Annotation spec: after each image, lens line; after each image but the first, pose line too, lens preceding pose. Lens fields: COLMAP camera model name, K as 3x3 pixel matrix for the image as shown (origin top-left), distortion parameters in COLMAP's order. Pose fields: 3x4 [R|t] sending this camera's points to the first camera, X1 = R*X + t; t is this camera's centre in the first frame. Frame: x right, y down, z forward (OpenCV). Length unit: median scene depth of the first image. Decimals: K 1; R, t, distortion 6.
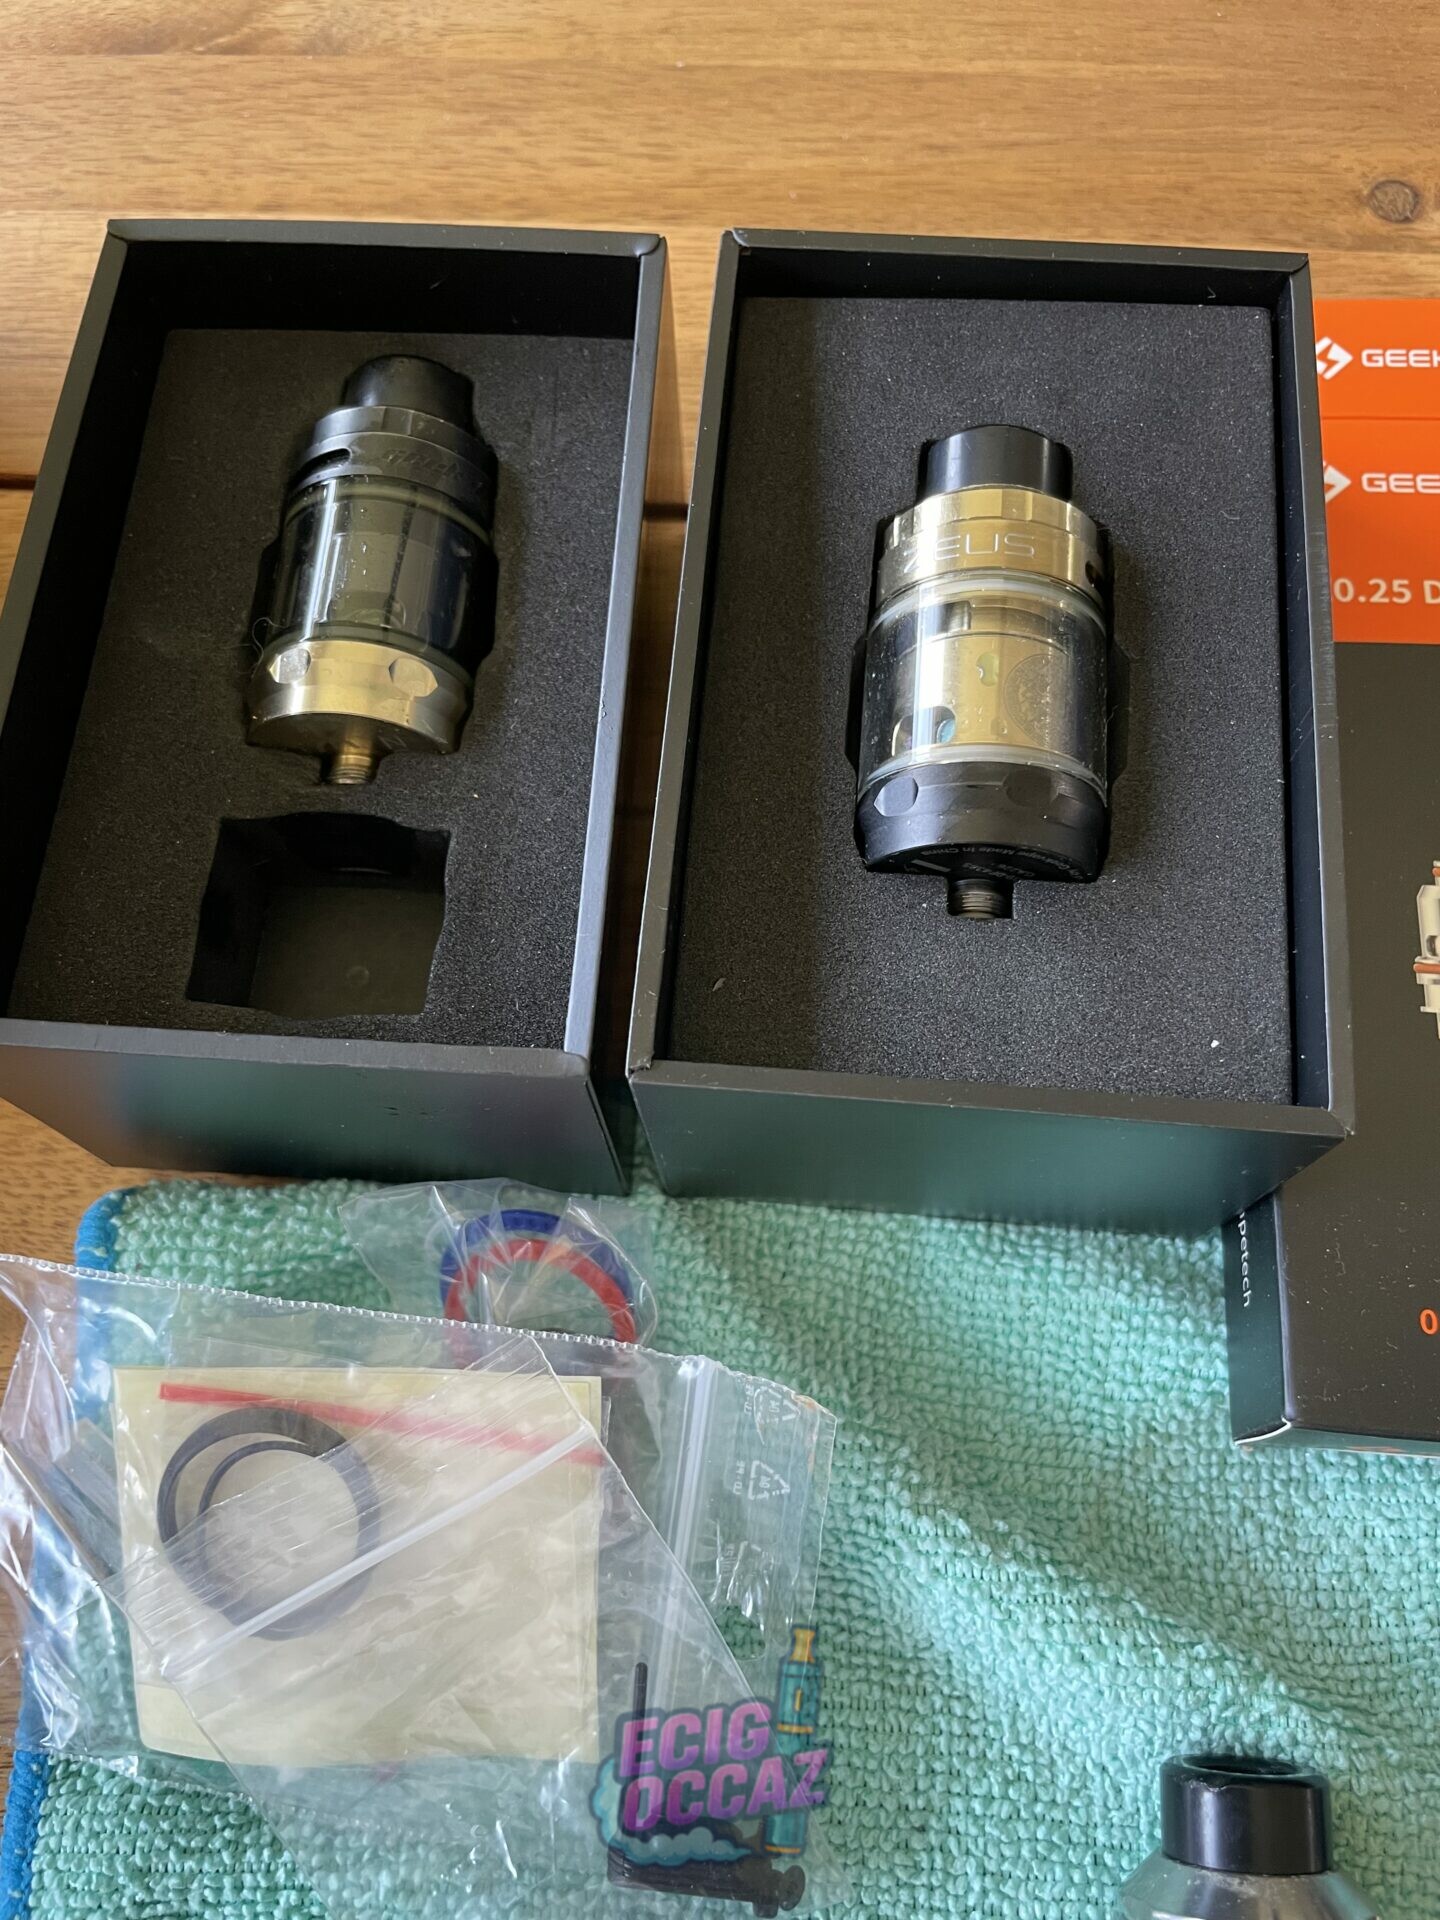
lens RADIAL K [[1506.0, 0, 722.8], [0, 1506.0, 993.9], [0, 0, 1]] dist [0.046831, -0.114602]
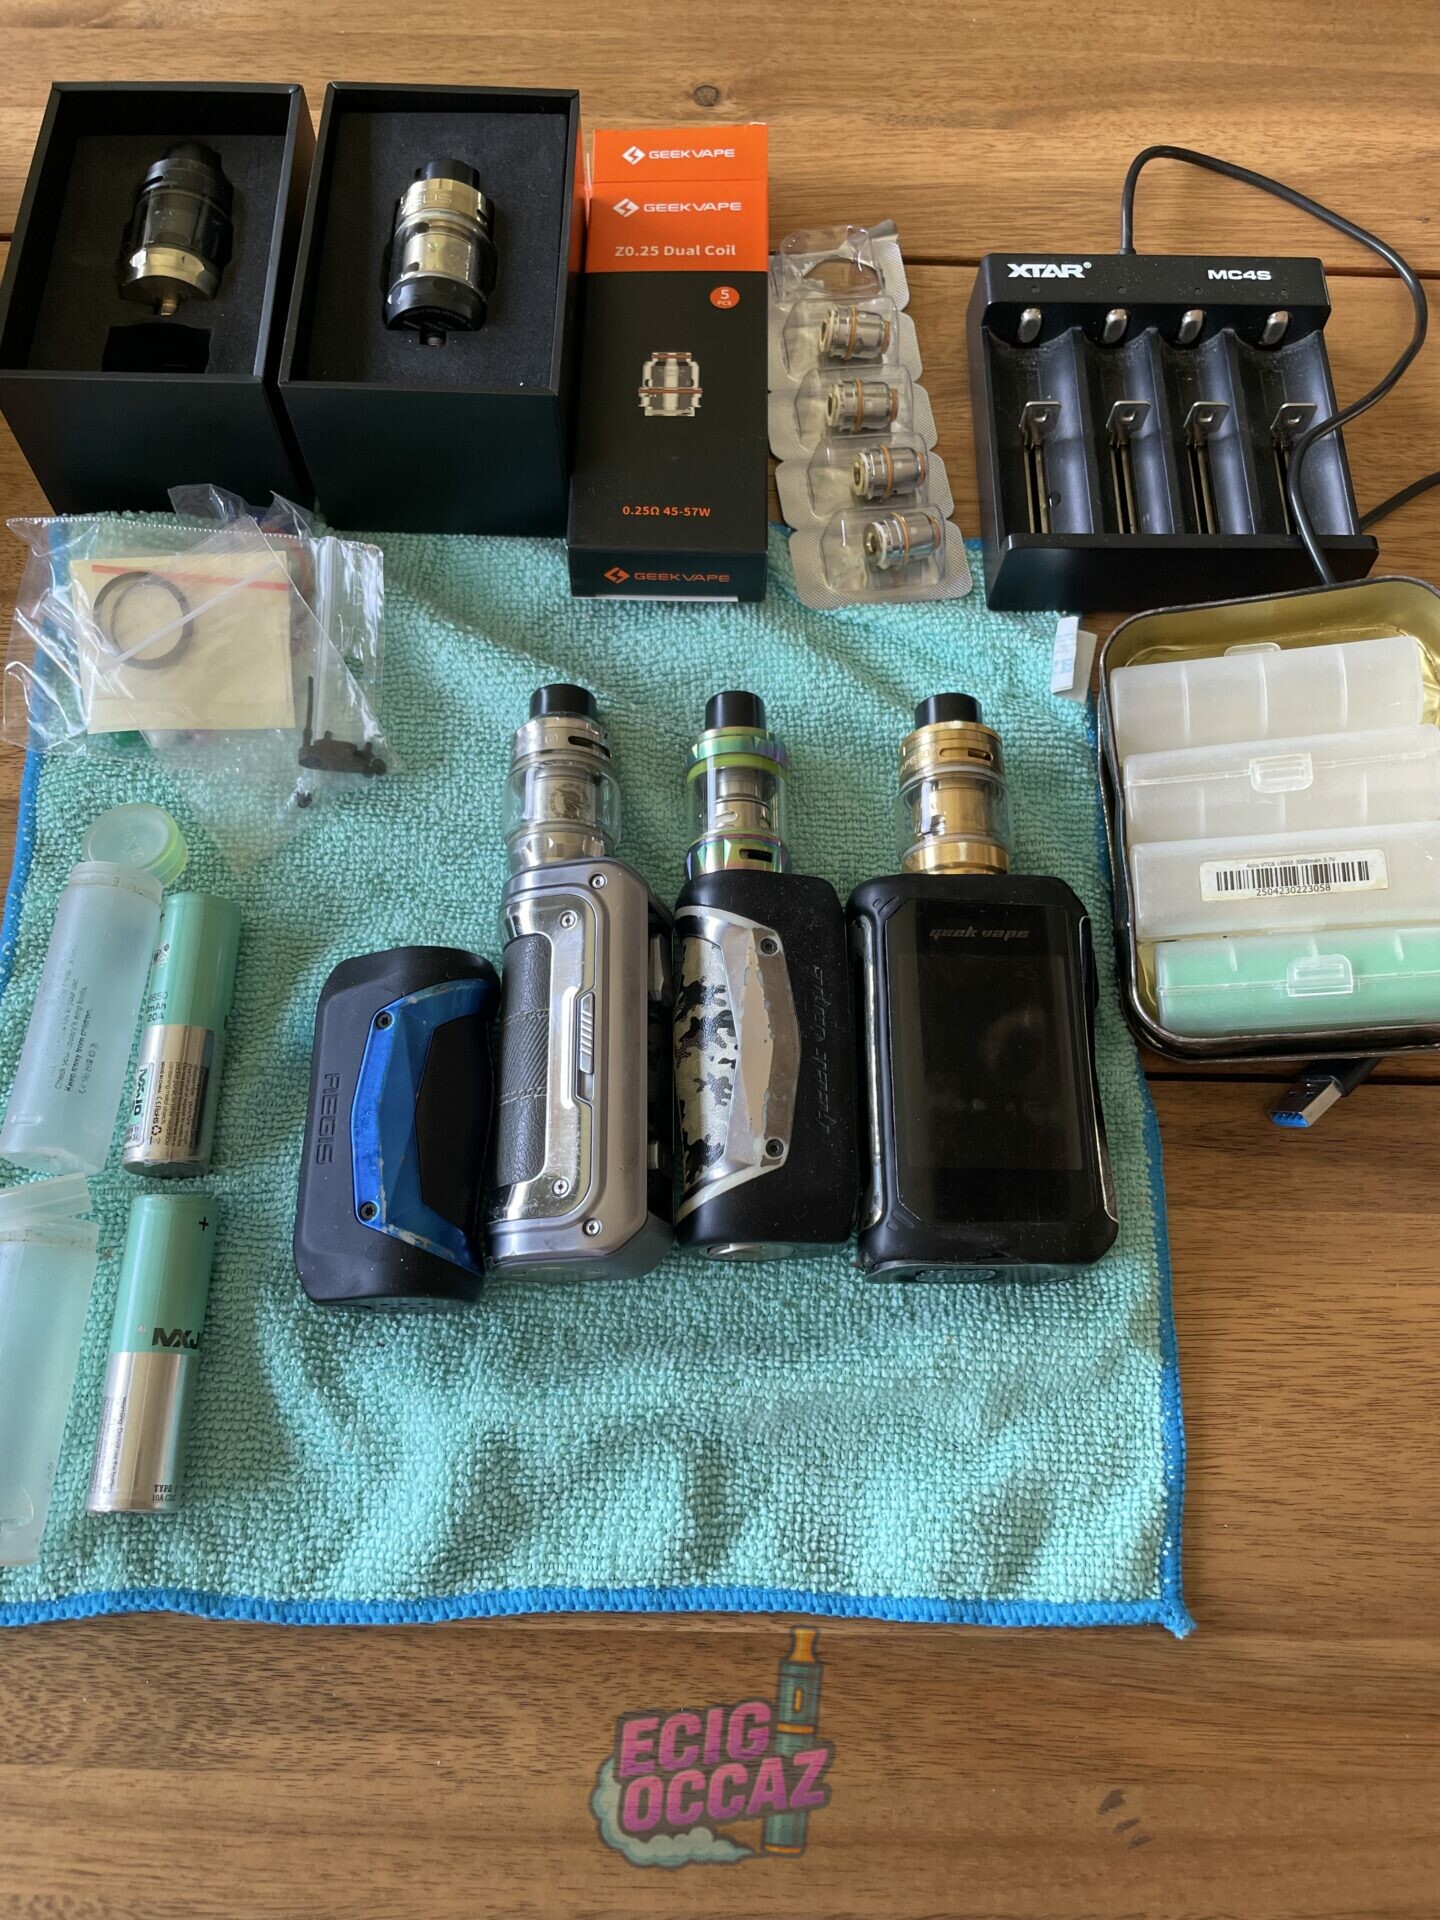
lens RADIAL K [[1419.1, 0, 720.0], [0, 1419.1, 960.0], [0, 0, 1]] dist [0.042013, -0.093677]
pose [[0.994386, -0.046287, 0.095150, 0.326320], [0.048193, 0.998679, -0.017824, 0.894019], [-0.094199, 0.022310, 0.995303, -1.171317]]
